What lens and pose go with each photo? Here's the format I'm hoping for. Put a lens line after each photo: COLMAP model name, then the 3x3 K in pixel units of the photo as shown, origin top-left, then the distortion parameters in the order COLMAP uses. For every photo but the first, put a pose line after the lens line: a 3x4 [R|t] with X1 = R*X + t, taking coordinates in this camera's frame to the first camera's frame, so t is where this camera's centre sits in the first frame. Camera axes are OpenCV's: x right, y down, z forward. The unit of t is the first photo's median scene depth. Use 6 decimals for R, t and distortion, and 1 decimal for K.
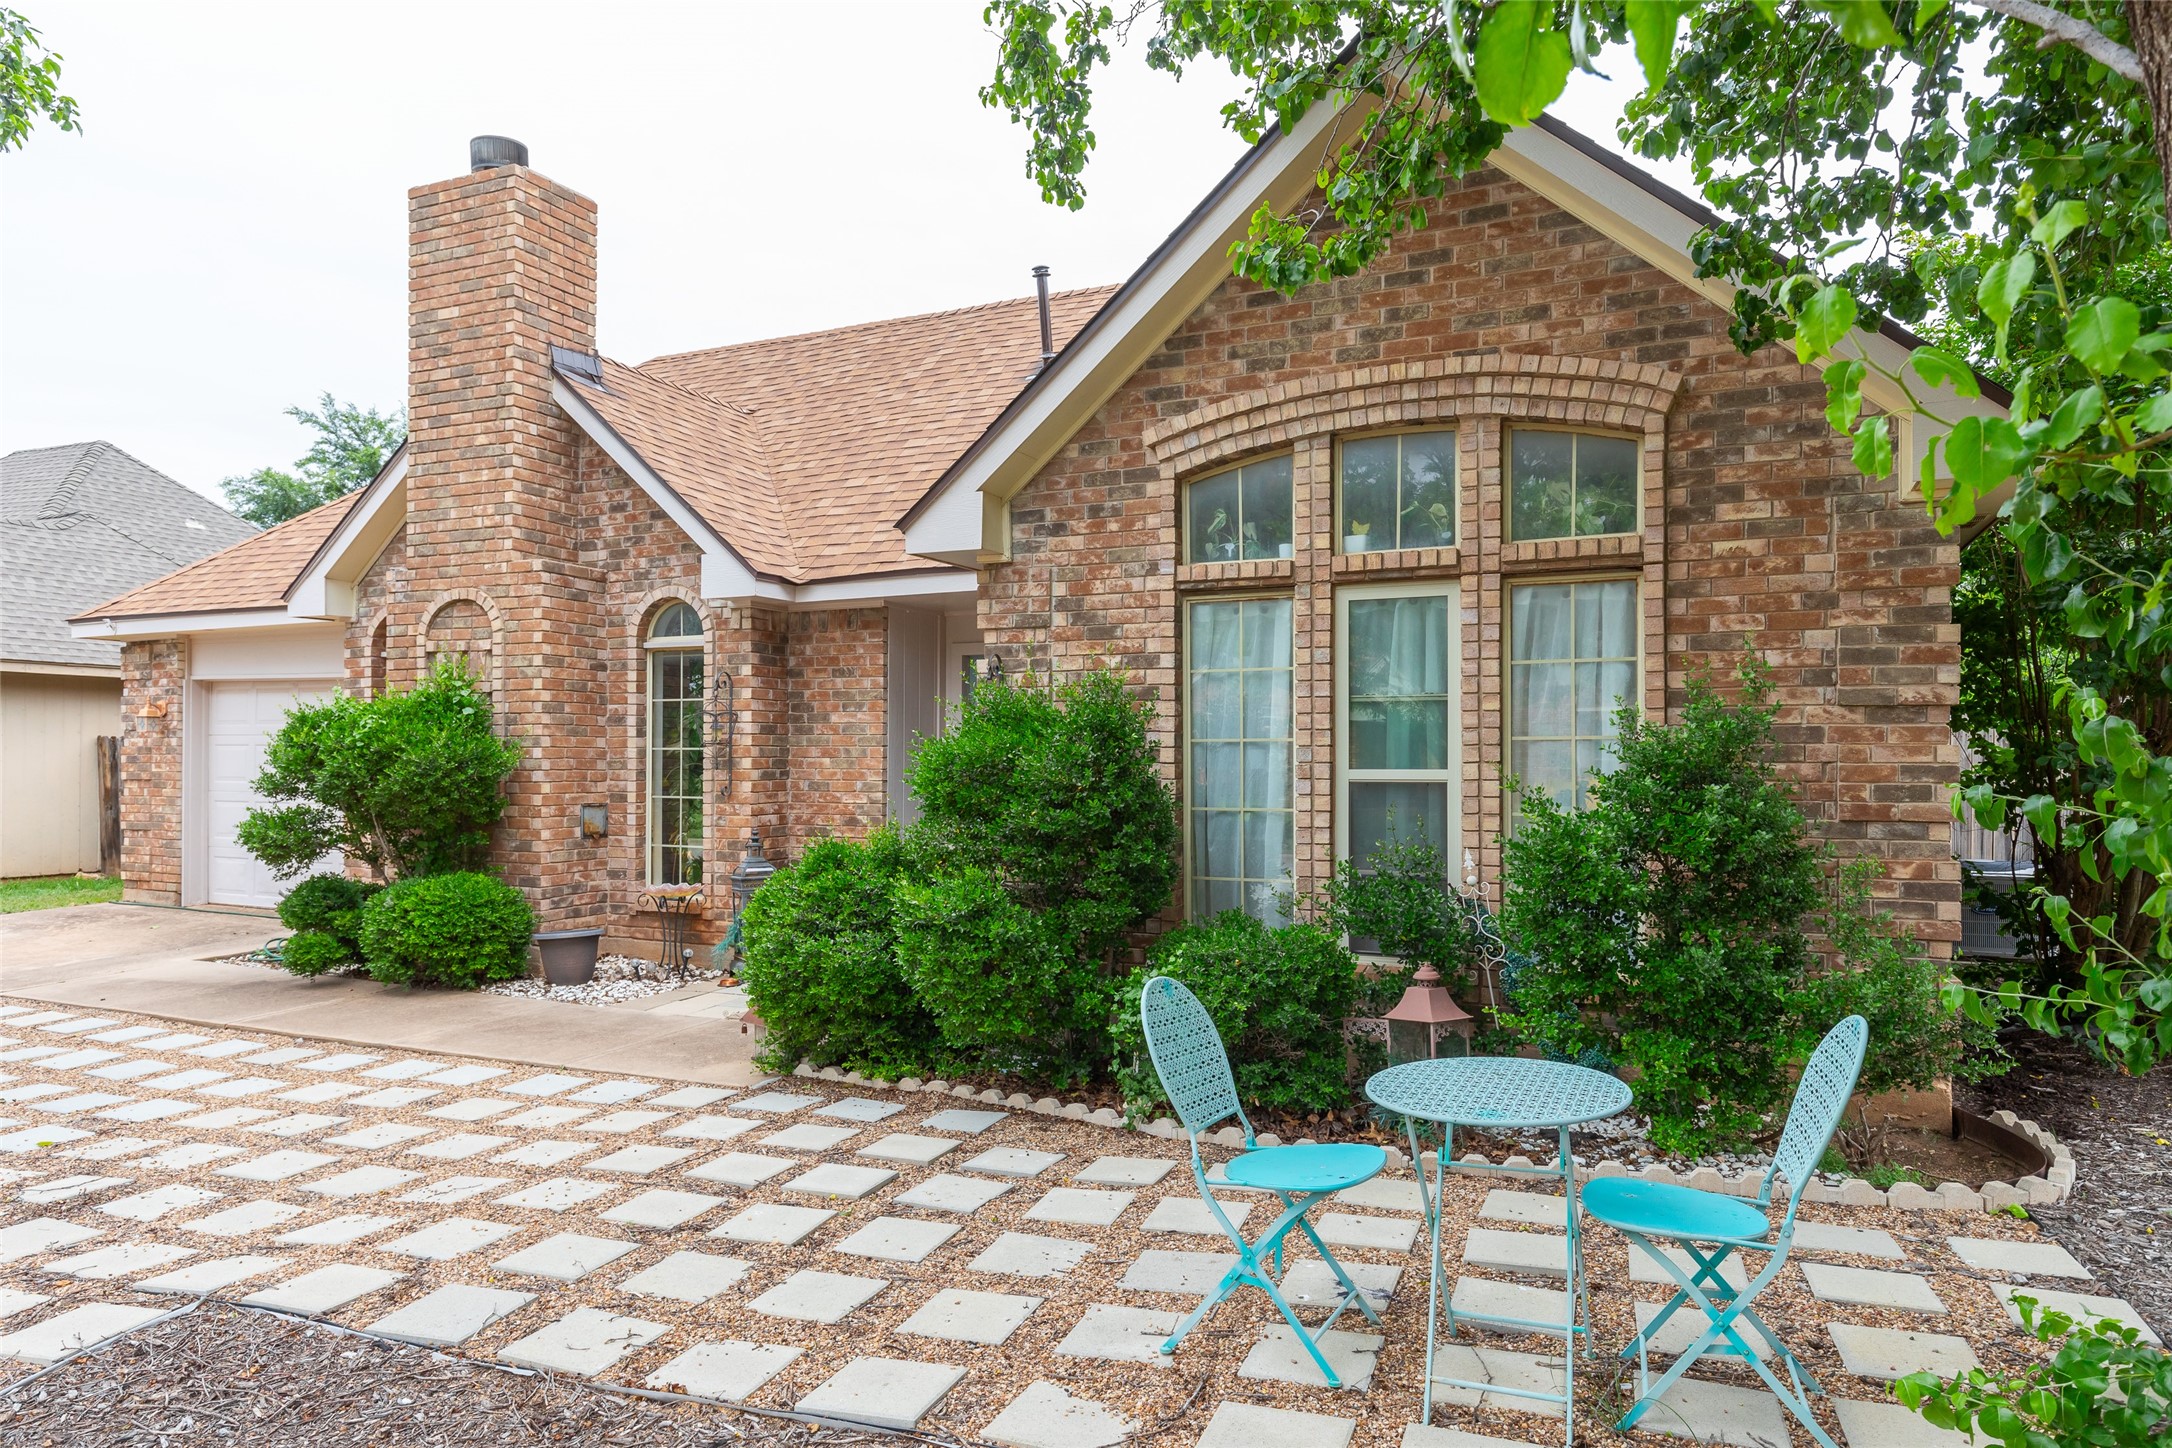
lens RADIAL K [[1375.9, 0, 1111.9], [0, 1375.9, 747.1], [0, 0, 1]] dist [0.003961, 0.000970]
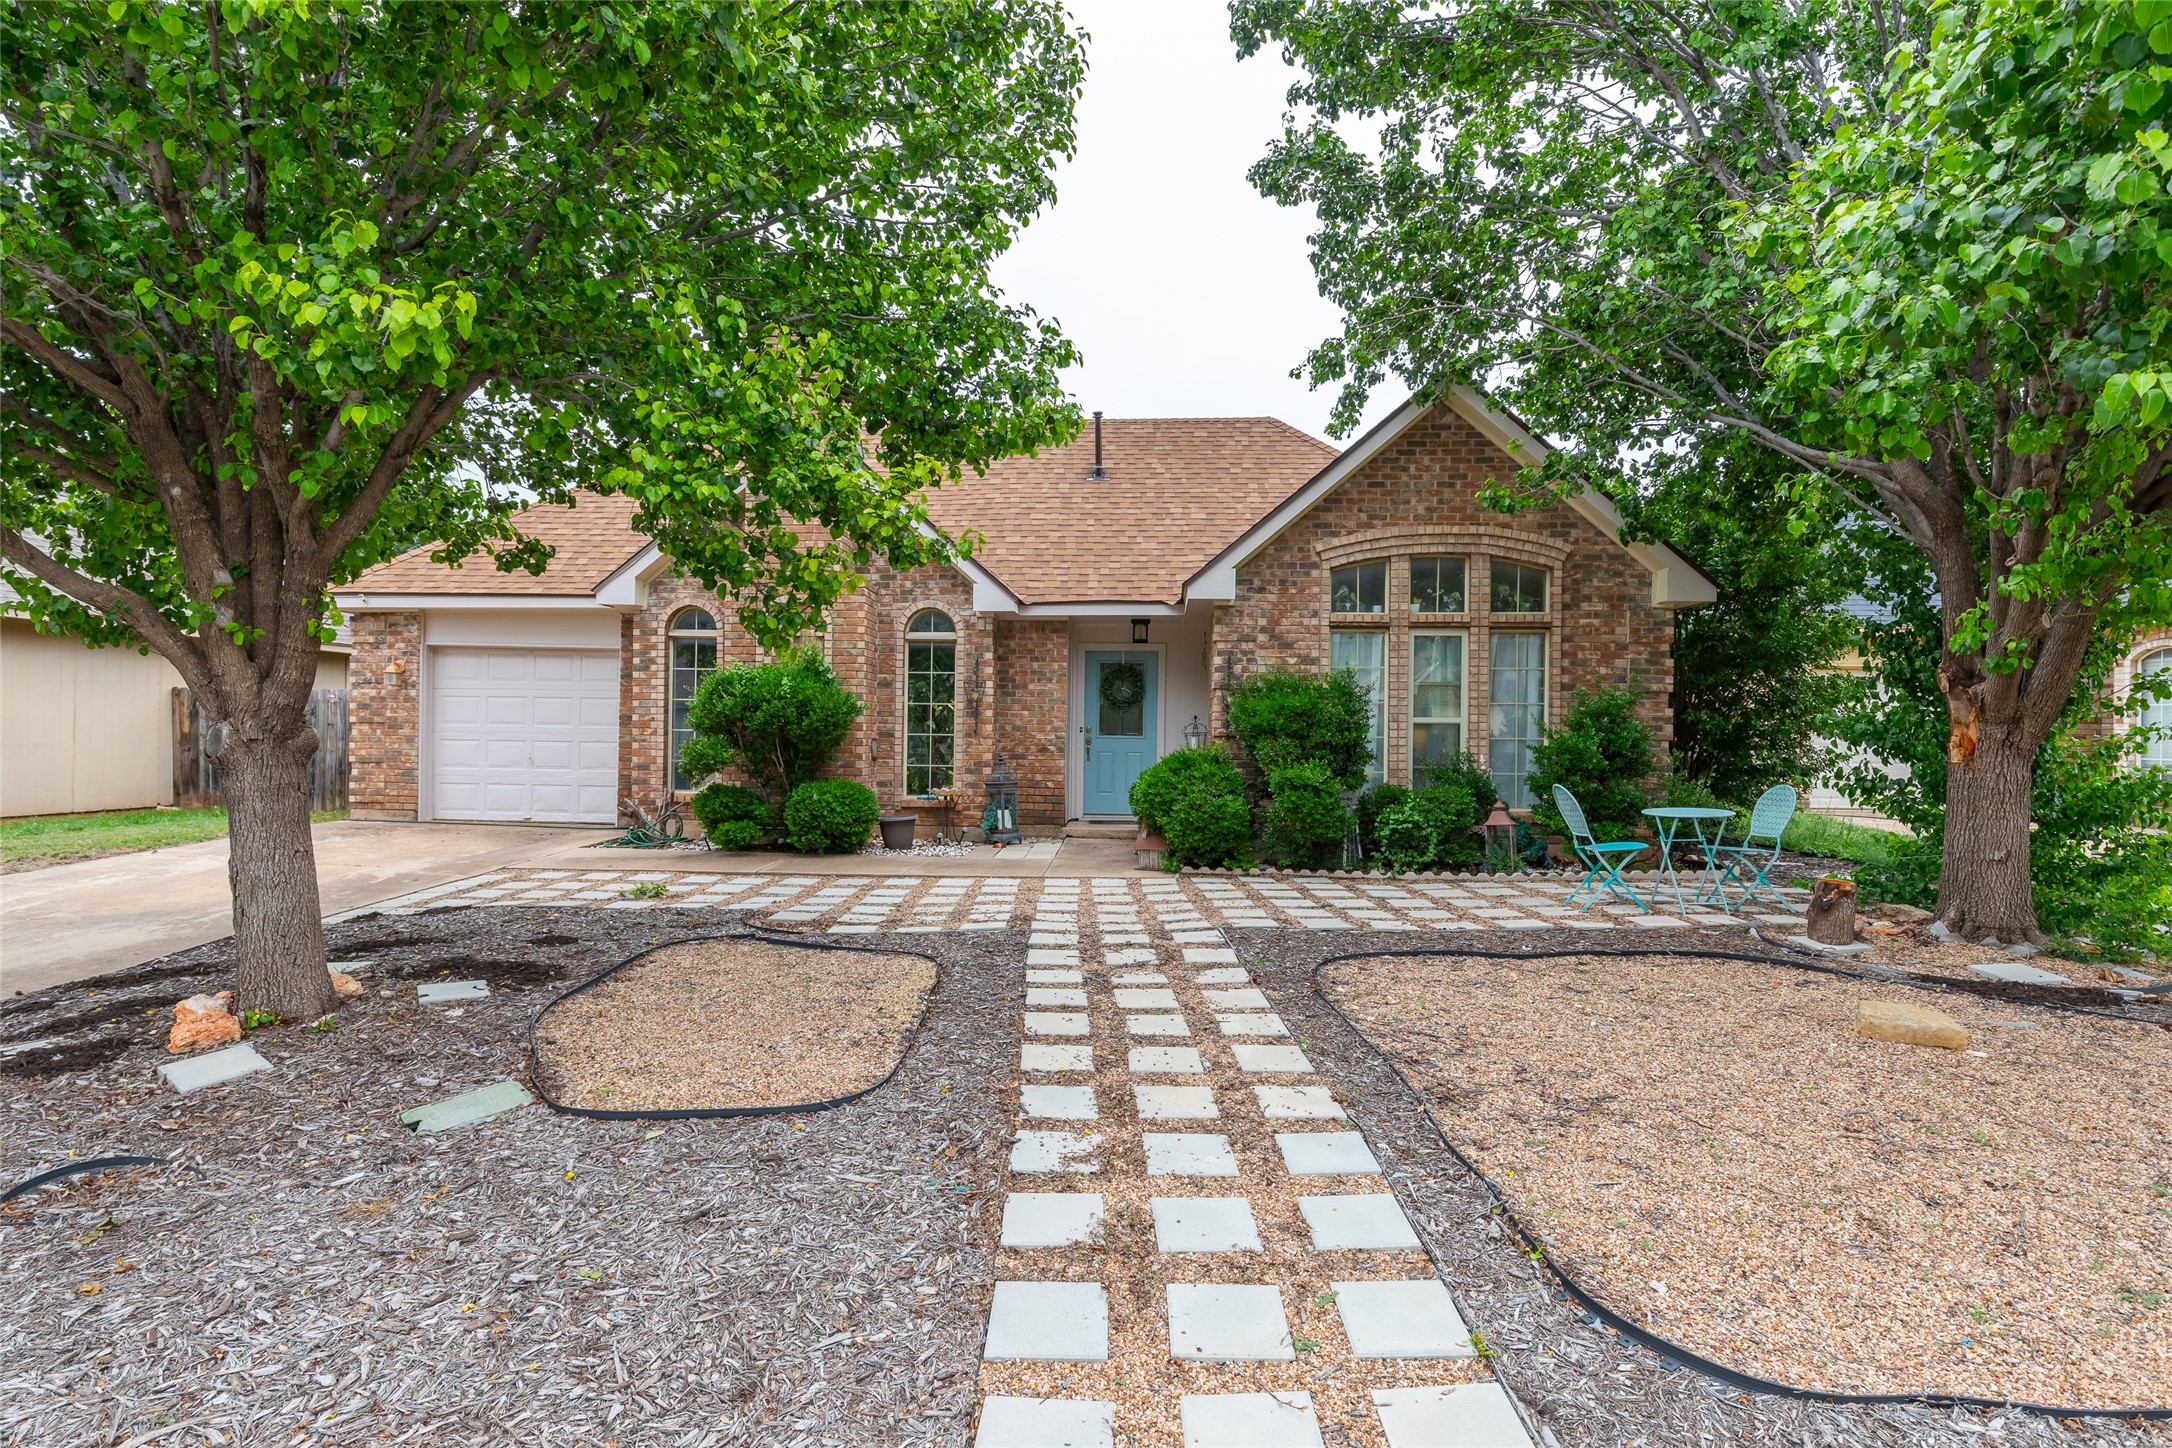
lens RADIAL K [[1144.2, 0, 1123.1], [0, 1144.2, 723.9], [0, 0, 1]] dist [-0.003143, -0.000434]
pose [[0.927331, 0.013071, 0.374013, -0.803808], [-0.012849, 0.999913, -0.003088, 0.034002], [-0.374020, -0.001942, 0.927418, -0.395830]]
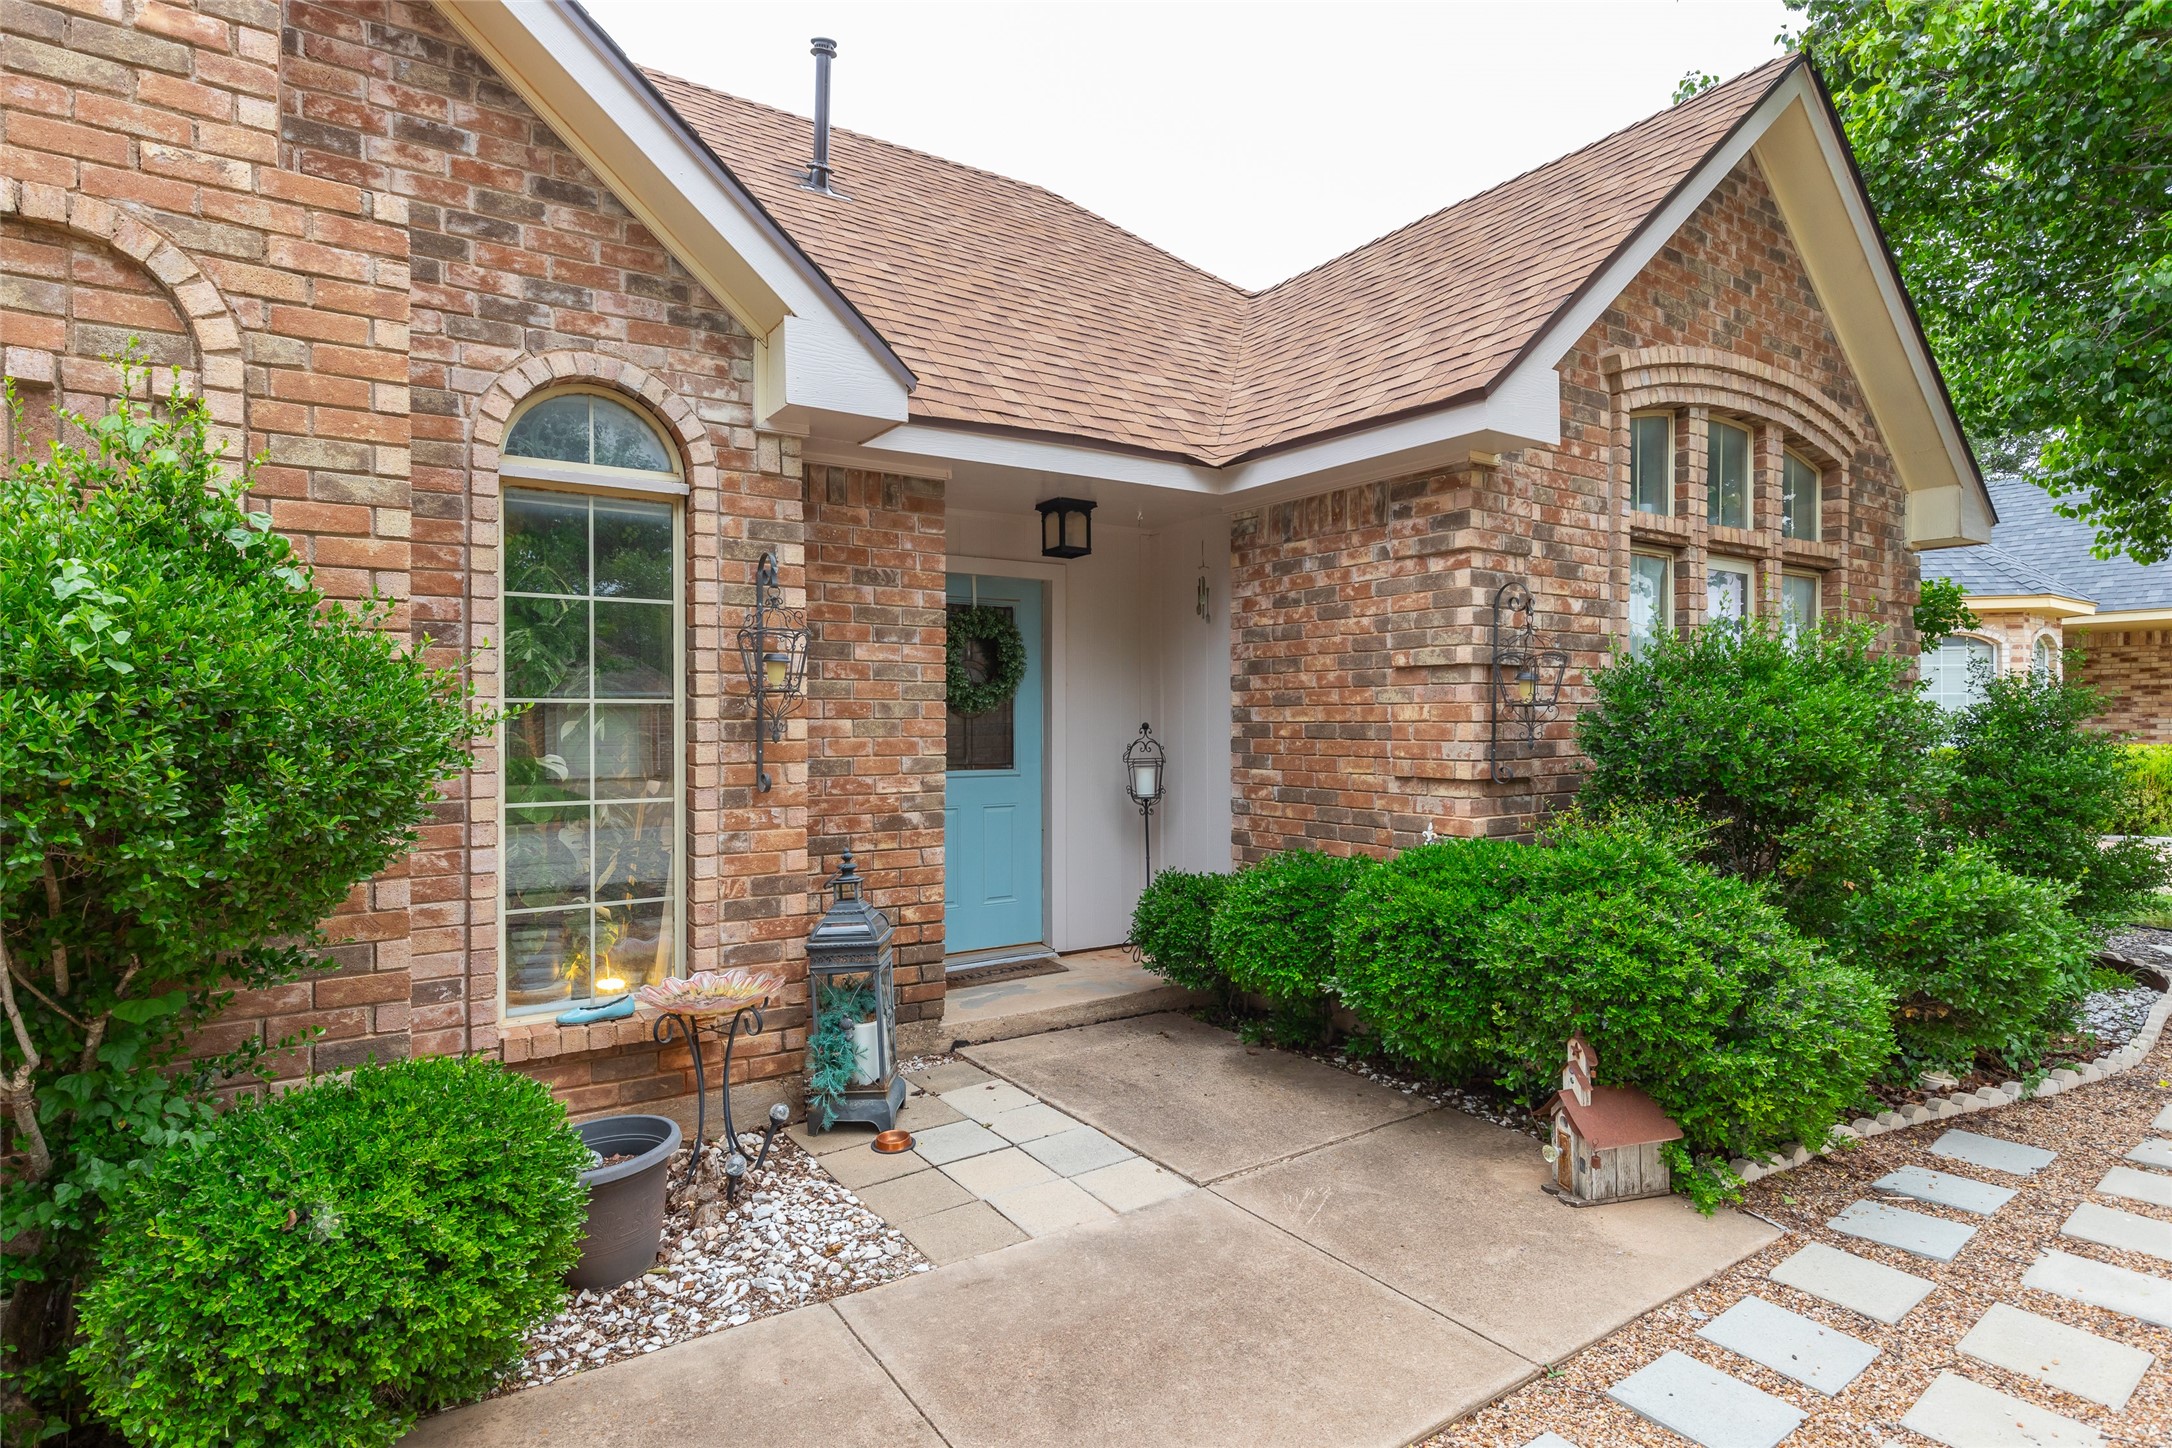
lens RADIAL K [[1144.2, 0, 1123.1], [0, 1144.2, 723.9], [0, 0, 1]] dist [-0.003143, -0.000434]
pose [[0.508850, -0.005132, 0.860840, -0.753545], [-0.002397, 0.999970, 0.007379, 0.007959], [-0.860852, -0.005818, 0.508822, 0.859618]]
